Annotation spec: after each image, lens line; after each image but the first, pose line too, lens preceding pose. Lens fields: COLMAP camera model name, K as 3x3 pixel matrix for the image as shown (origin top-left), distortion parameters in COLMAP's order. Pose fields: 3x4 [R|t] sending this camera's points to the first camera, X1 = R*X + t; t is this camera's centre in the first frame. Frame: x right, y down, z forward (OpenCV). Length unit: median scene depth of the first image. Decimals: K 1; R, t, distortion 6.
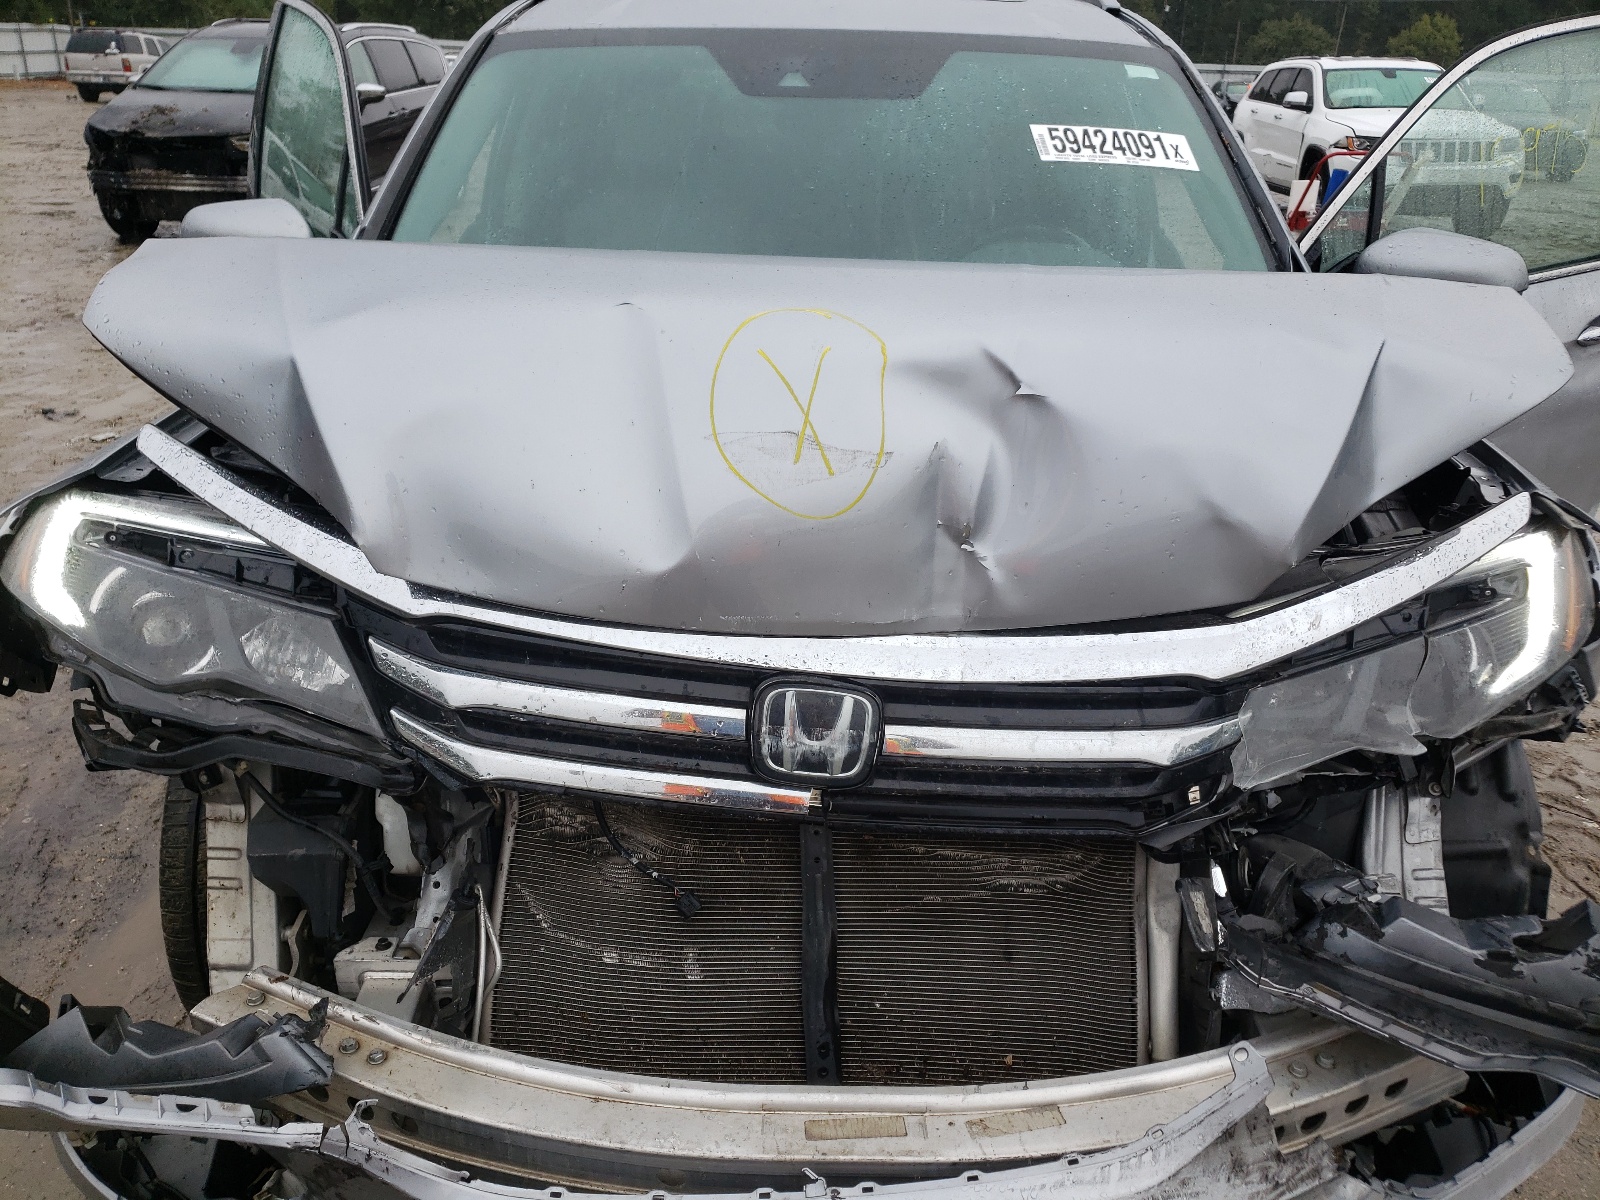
lens RADIAL K [[1239.2, 0, 789.0], [0, 1239.2, 597.9], [0, 0, 1]] dist [0.039877, -0.025791]
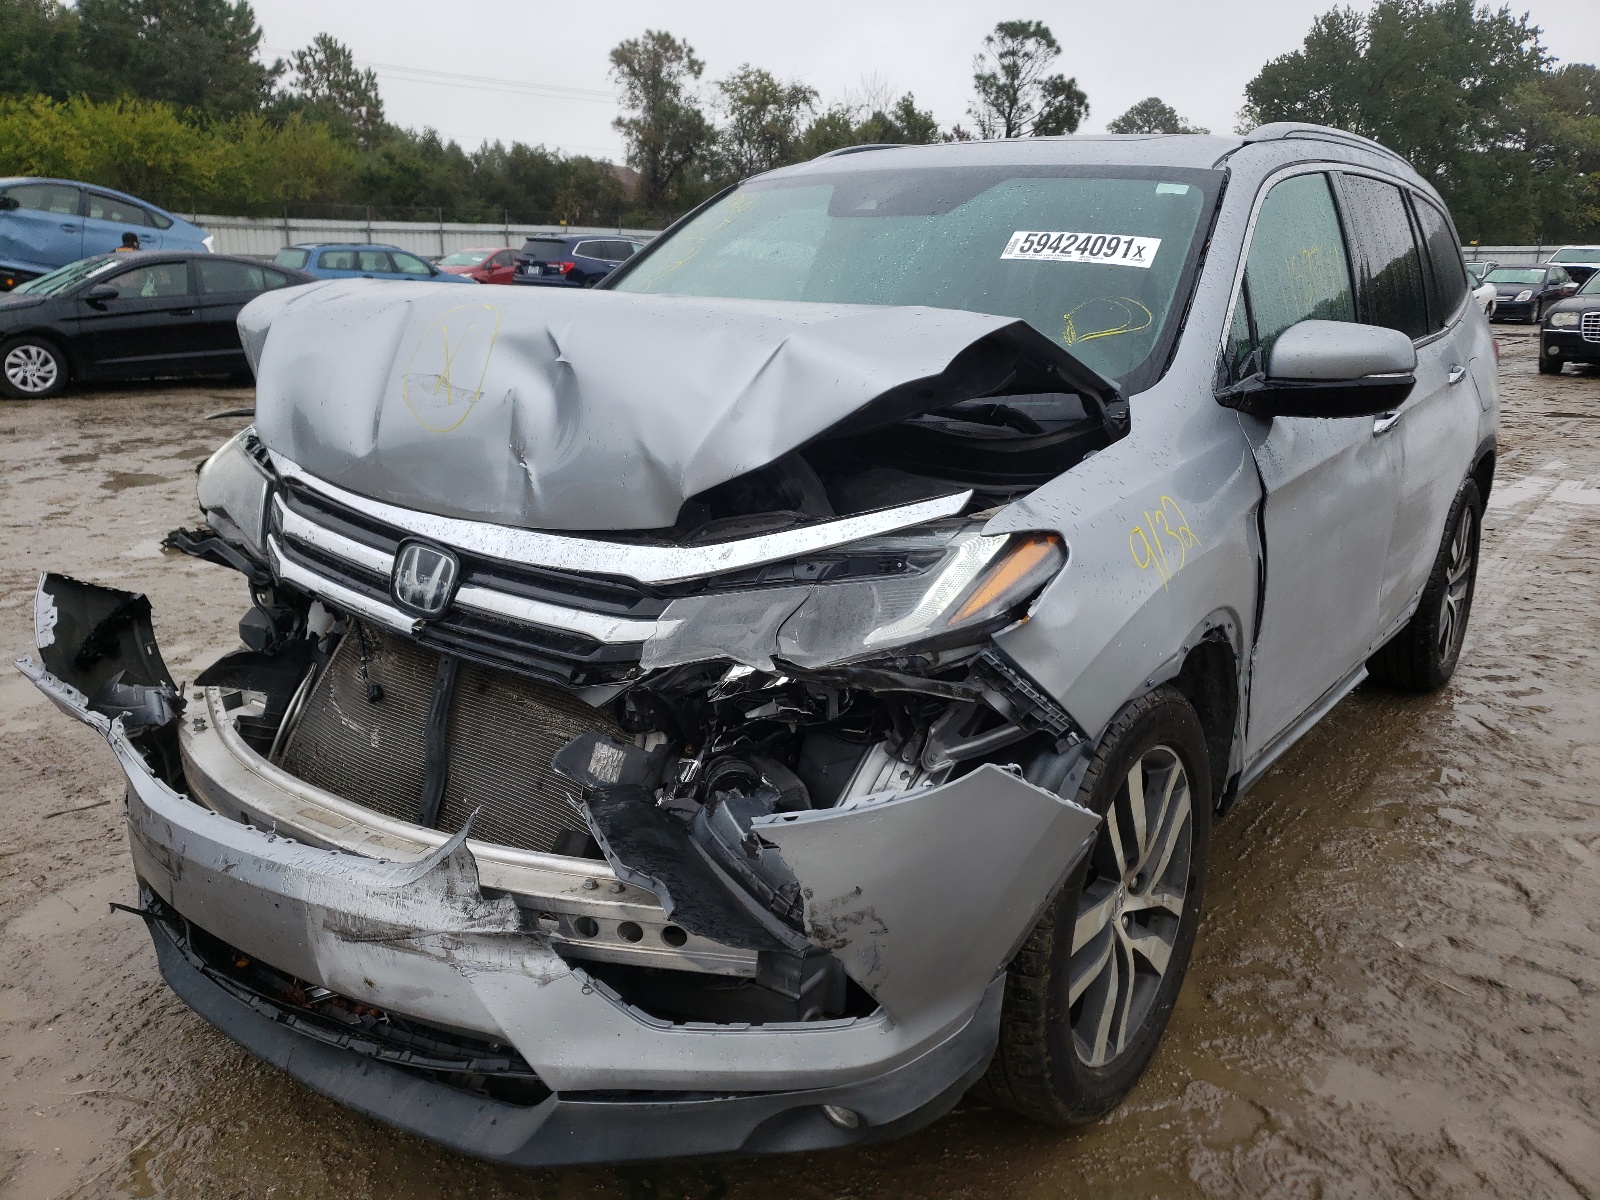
lens RADIAL K [[1239.2, 0, 807.4], [0, 1239.2, 604.4], [0, 0, 1]] dist [0.039877, -0.025791]
pose [[0.800606, 0.135746, -0.583612, 1.259833], [-0.226688, 0.970225, -0.085303, 0.161447], [0.554655, 0.200592, 0.807540, 0.061786]]
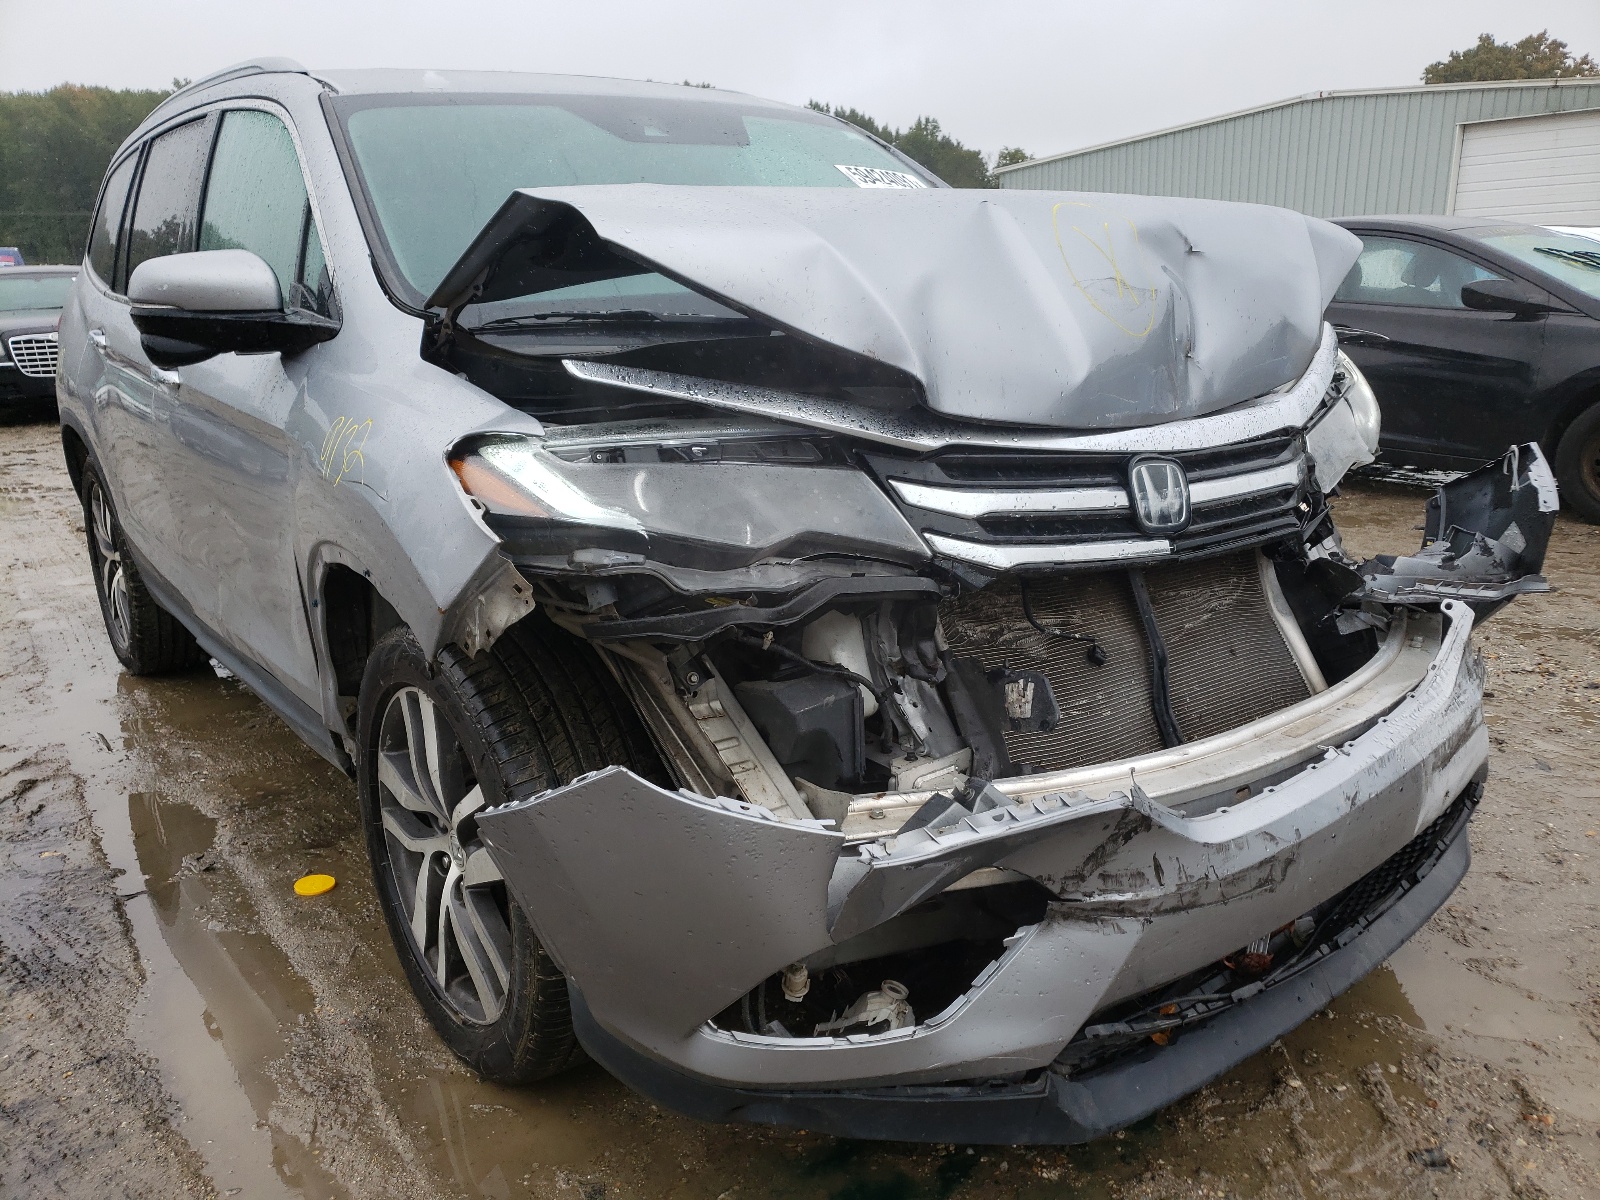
lens RADIAL K [[1239.2, 0, 799.0], [0, 1239.2, 598.0], [0, 0, 1]] dist [0.039877, -0.025791]
pose [[0.799265, -0.200008, 0.566720, -1.121933], [0.275765, 0.959916, -0.050146, 0.179569], [-0.533974, 0.196362, 0.822383, 0.089728]]
